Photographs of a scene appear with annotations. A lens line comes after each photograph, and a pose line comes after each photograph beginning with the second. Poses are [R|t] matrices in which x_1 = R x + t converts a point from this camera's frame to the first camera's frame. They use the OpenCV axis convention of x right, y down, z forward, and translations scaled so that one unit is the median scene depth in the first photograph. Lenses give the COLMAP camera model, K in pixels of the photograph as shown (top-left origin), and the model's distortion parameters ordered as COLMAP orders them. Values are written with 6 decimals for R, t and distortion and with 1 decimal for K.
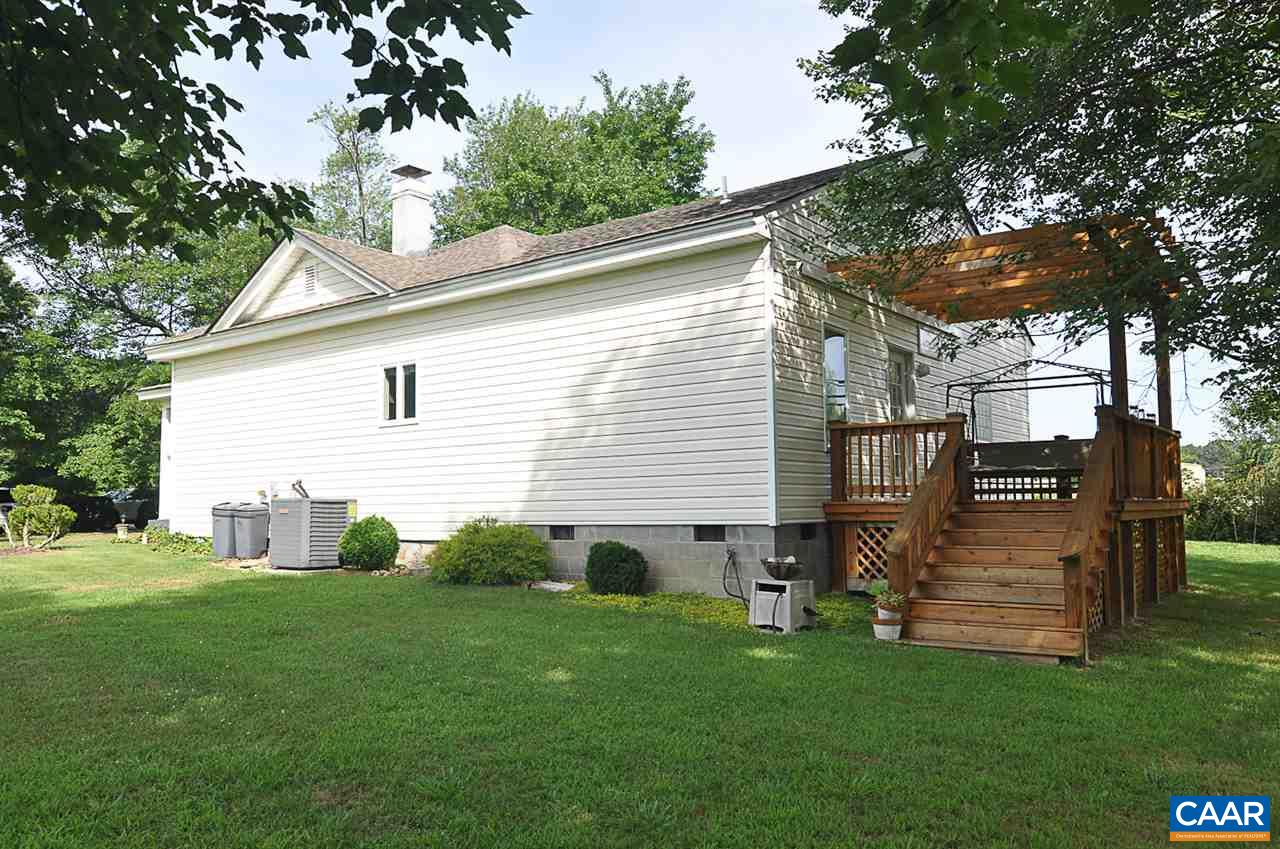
lens RADIAL K [[947.5, 0, 640.0], [0, 947.5, 424.5], [0, 0, 1]] dist [-0.003319, -0.001208]
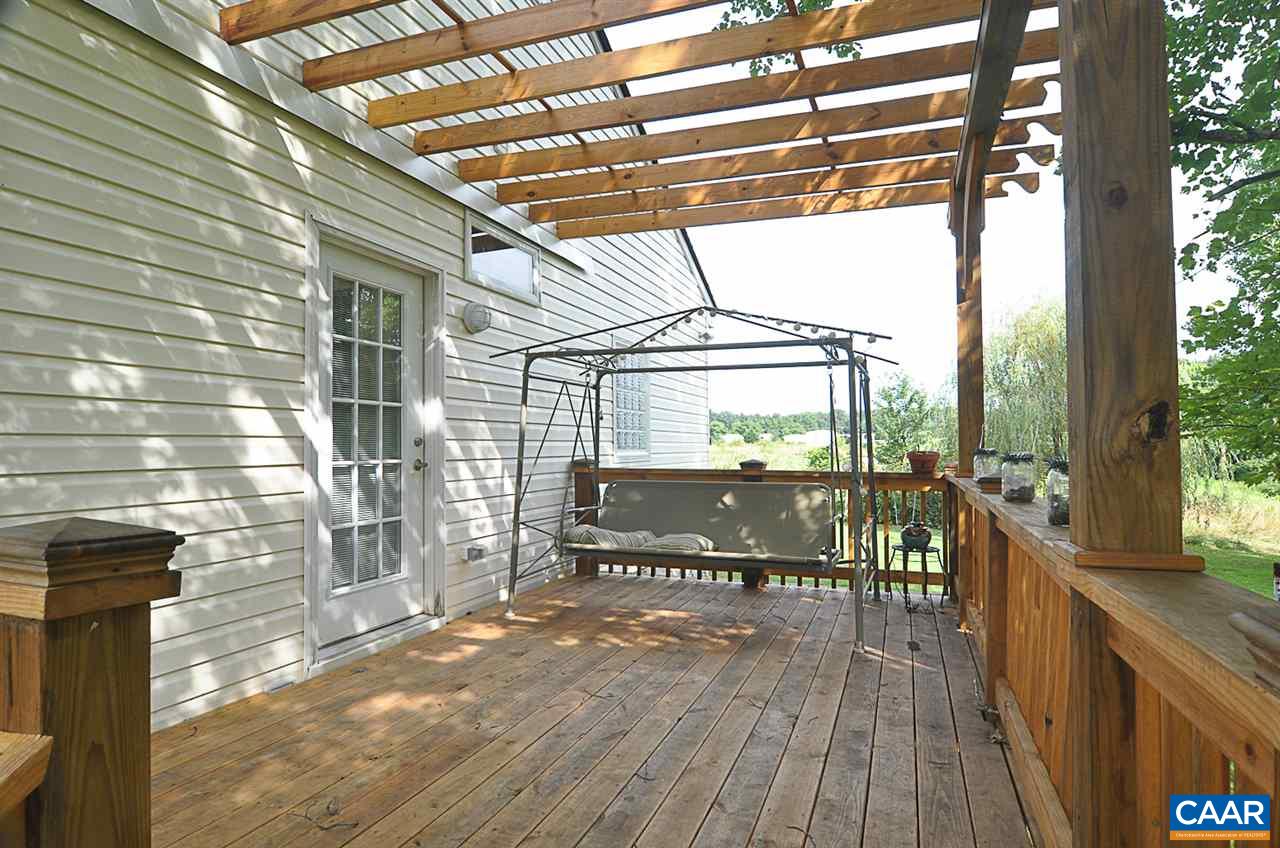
lens RADIAL K [[709.5, 0, 641.1], [0, 709.5, 430.5], [0, 0, 1]] dist [-0.004996, -0.011537]
pose [[0.959262, 0.010506, 0.282321, 0.284843], [-0.027333, 0.998072, 0.055730, -0.025856], [-0.281191, -0.061176, 0.957700, 0.667143]]
